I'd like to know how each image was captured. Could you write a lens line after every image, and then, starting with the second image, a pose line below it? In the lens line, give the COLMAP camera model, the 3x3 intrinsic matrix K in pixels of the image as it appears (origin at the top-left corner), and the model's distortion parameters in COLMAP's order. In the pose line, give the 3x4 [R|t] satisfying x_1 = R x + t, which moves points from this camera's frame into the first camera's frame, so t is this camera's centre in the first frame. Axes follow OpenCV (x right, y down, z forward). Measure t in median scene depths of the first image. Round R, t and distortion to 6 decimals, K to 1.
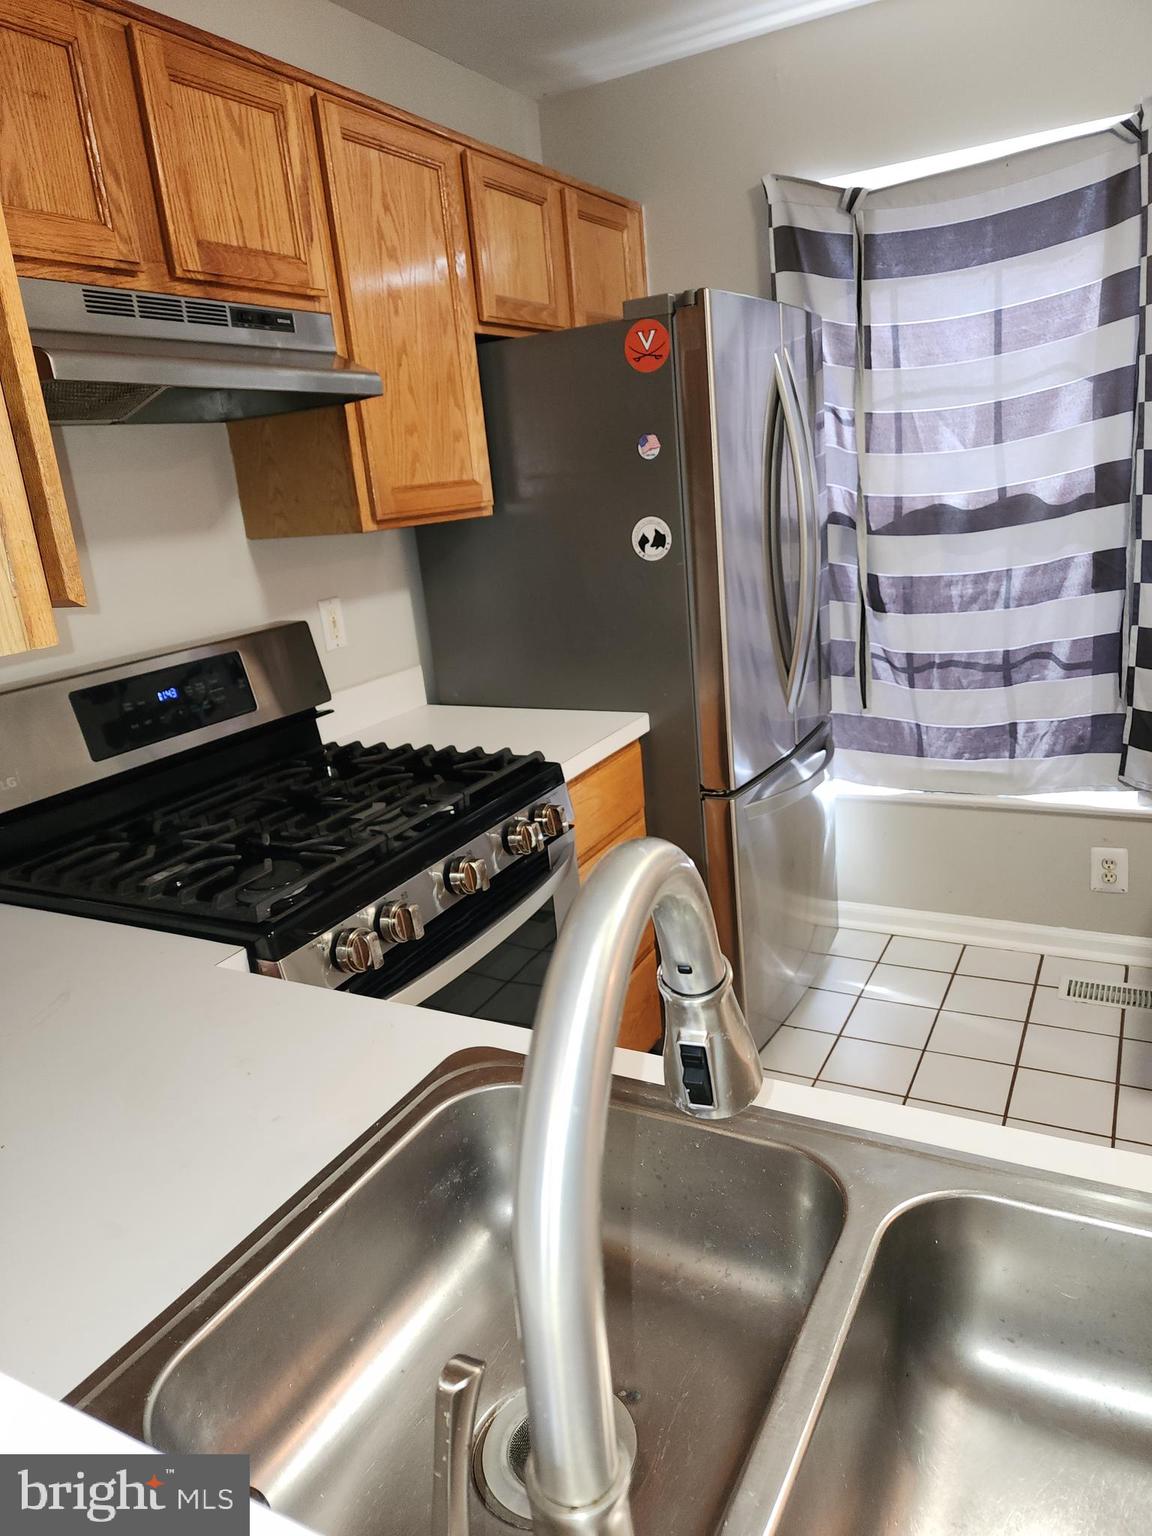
lens RADIAL K [[1025.8, 0, 576.4], [0, 1025.8, 765.5], [0, 0, 1]] dist [0.052731, -0.052552]
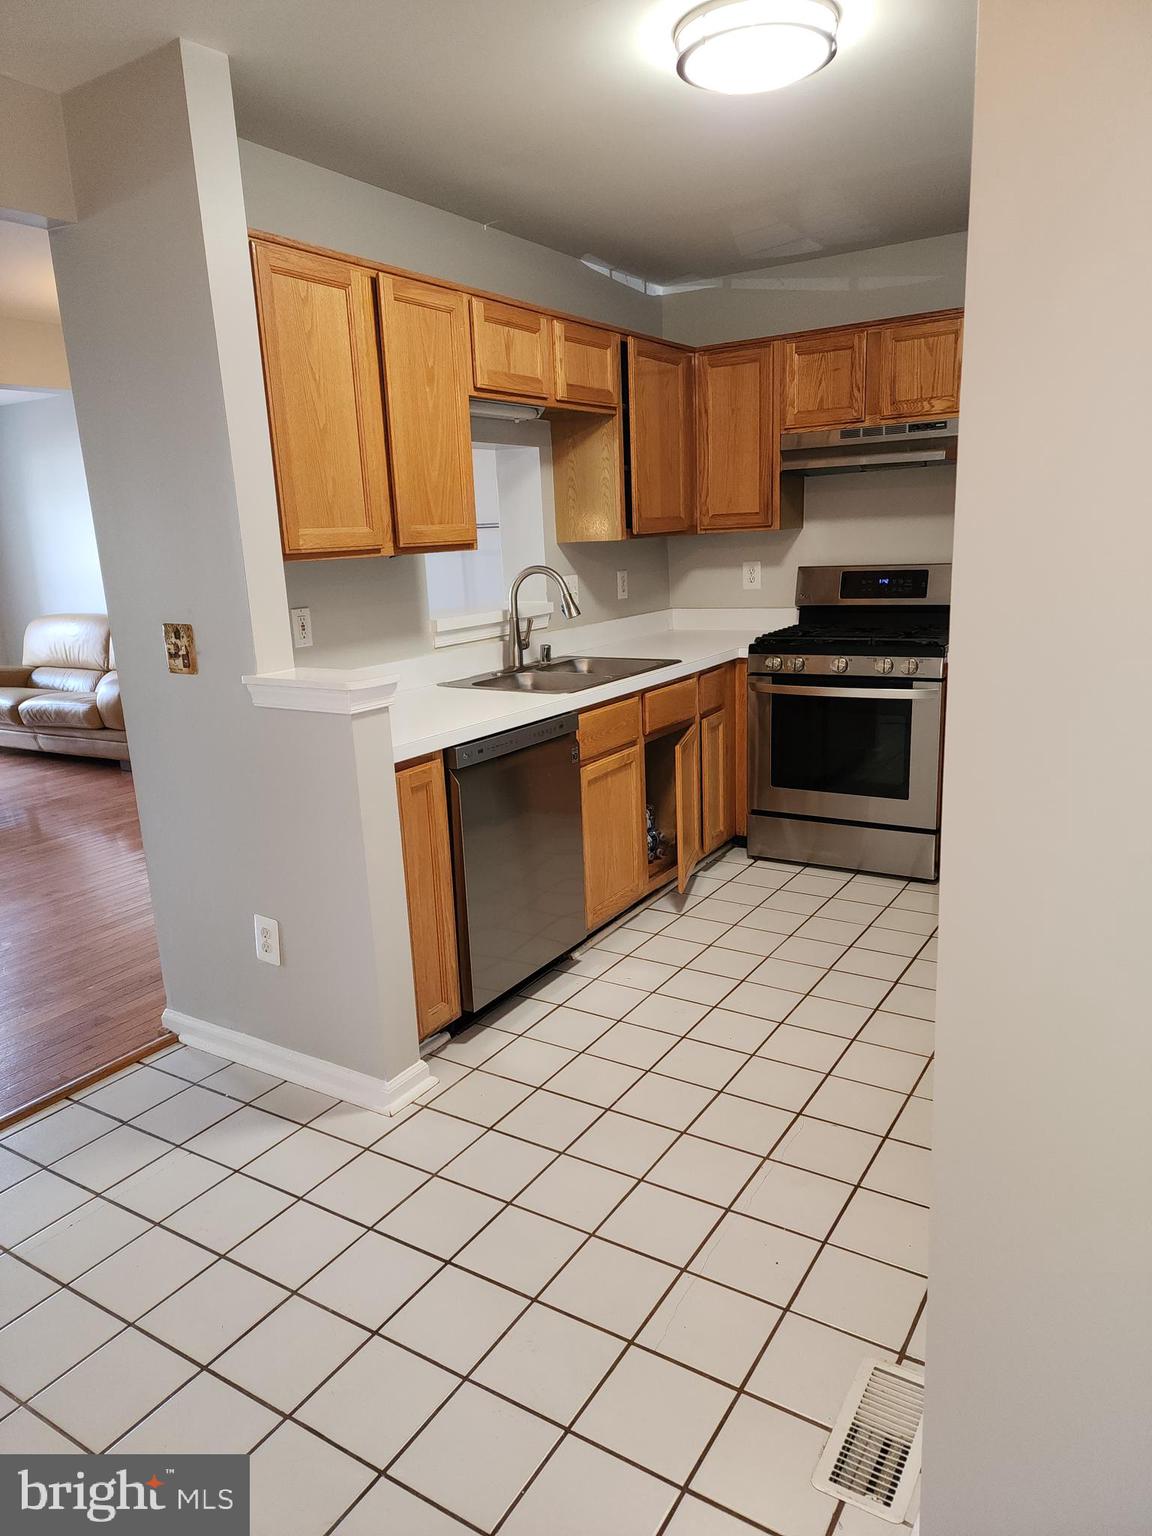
lens RADIAL K [[1025.8, 0, 578.8], [0, 1025.8, 768.6], [0, 0, 1]] dist [0.052731, -0.052552]
pose [[-0.057882, 0.324353, -0.944163, 2.357350], [-0.223837, 0.917454, 0.328900, -0.342369], [0.972906, 0.230377, 0.019498, 0.405857]]
